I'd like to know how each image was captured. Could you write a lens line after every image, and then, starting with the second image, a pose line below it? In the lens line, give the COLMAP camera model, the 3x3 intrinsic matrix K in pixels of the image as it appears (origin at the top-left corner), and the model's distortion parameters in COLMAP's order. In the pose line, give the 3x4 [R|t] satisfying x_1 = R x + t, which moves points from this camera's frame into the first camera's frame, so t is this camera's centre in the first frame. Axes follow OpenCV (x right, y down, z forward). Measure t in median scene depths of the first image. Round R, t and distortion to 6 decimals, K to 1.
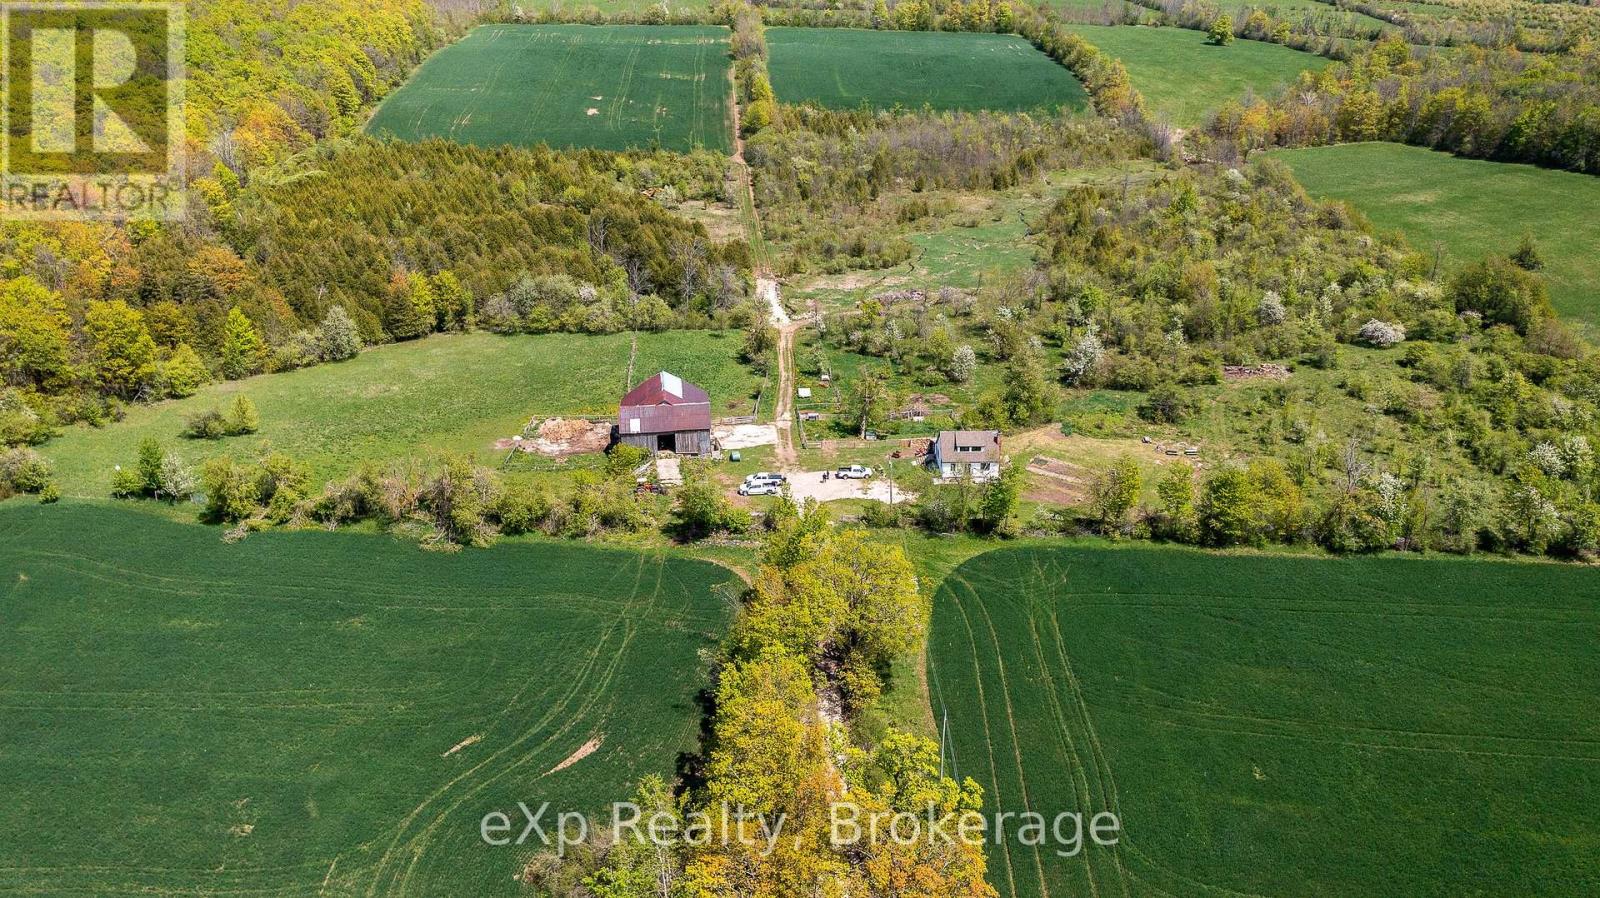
lens RADIAL K [[1266.1, 0, 799.0], [0, 1266.1, 450.9], [0, 0, 1]] dist [0.000301, 0.011273]
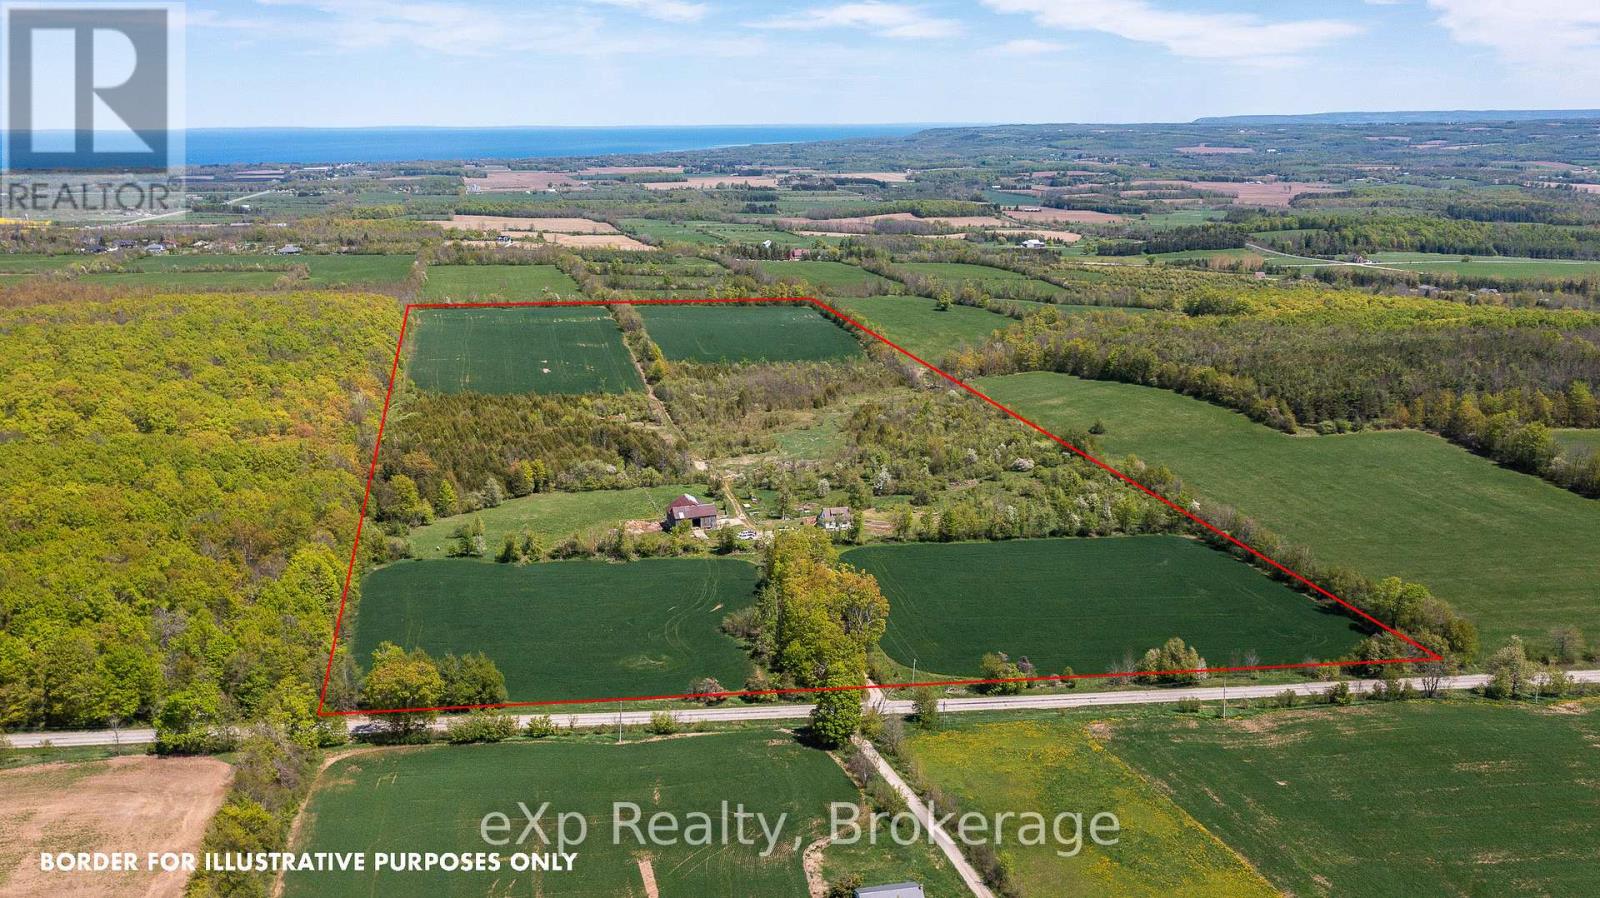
lens RADIAL K [[1266.1, 0, 809.1], [0, 1266.1, 447.6], [0, 0, 1]] dist [0.000301, 0.011273]
pose [[0.981973, -0.047114, 0.183056, -0.217787], [0.080554, 0.980401, -0.179790, 0.192910], [-0.170998, 0.191294, 0.966523, -0.801680]]
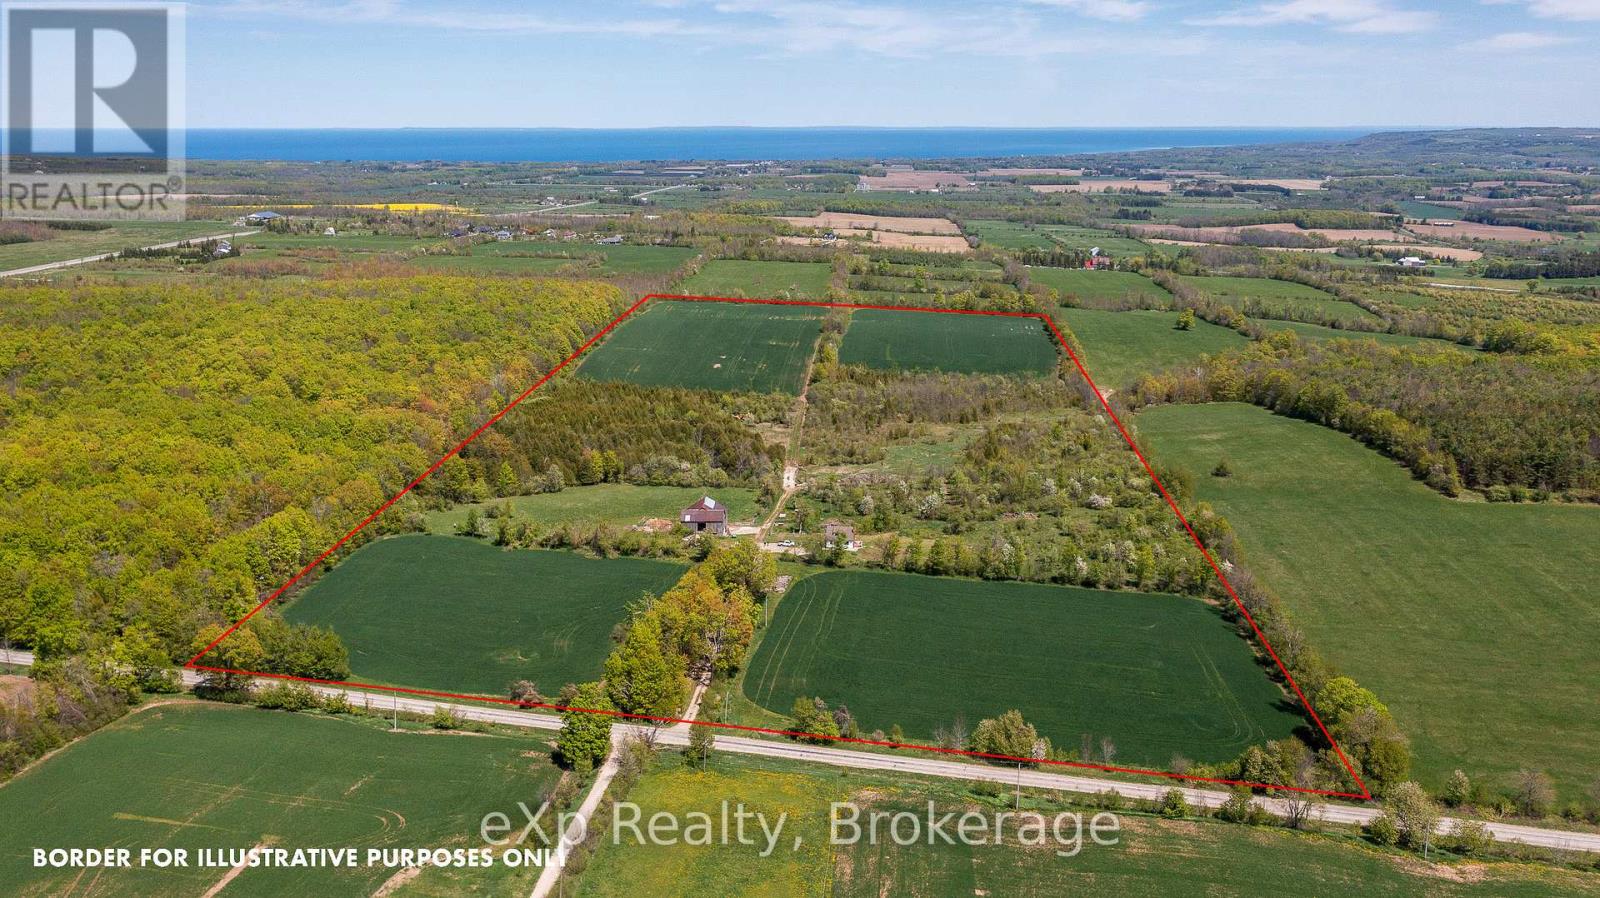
lens RADIAL K [[1266.1, 0, 812.1], [0, 1266.1, 453.1], [0, 0, 1]] dist [0.000301, 0.011273]
pose [[0.990963, 0.039446, -0.128202, 0.248191], [-0.062286, 0.981809, -0.179363, 0.172957], [0.118795, 0.185727, 0.975394, -0.767223]]
